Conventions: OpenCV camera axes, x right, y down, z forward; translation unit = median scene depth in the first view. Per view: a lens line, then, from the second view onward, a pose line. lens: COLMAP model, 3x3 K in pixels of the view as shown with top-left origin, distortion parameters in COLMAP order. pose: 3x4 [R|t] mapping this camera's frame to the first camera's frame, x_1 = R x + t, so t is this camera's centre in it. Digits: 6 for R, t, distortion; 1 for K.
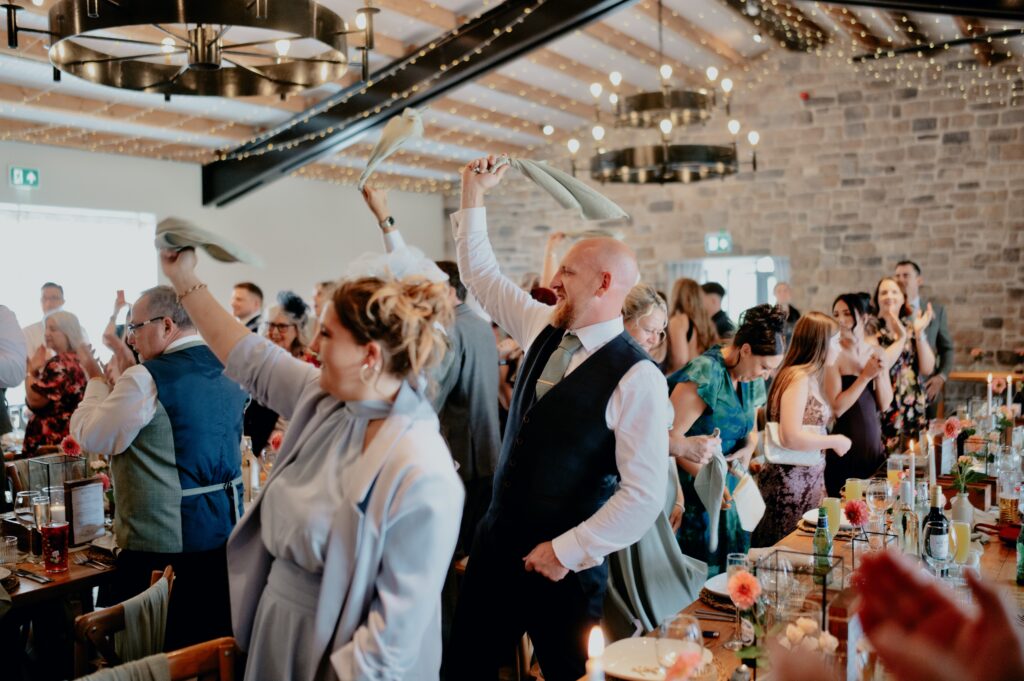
lens RADIAL K [[997.0, 0, 512.0], [0, 997.0, 340.5], [0, 0, 1]] dist [-0.186837, 0.256294]
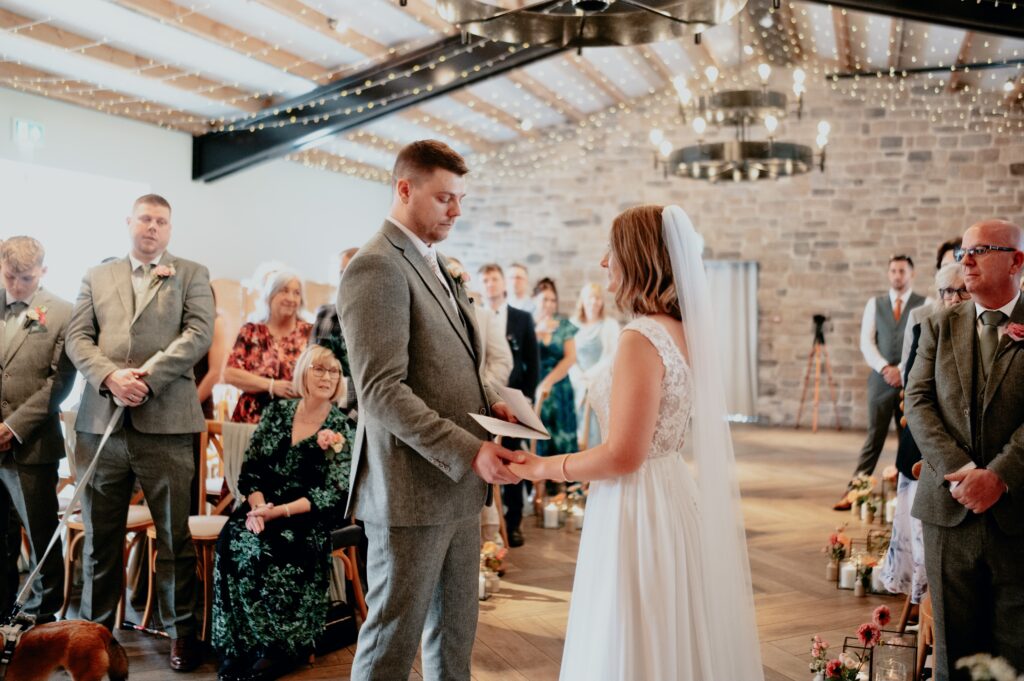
lens RADIAL K [[997.0, 0, 512.0], [0, 997.0, 340.5], [0, 0, 1]] dist [-0.186837, 0.256294]
pose [[0.974794, 0.020283, 0.222182, -0.222222], [-0.017928, 0.999760, -0.012611, 0.019601], [-0.222384, 0.008310, 0.974924, 0.037446]]
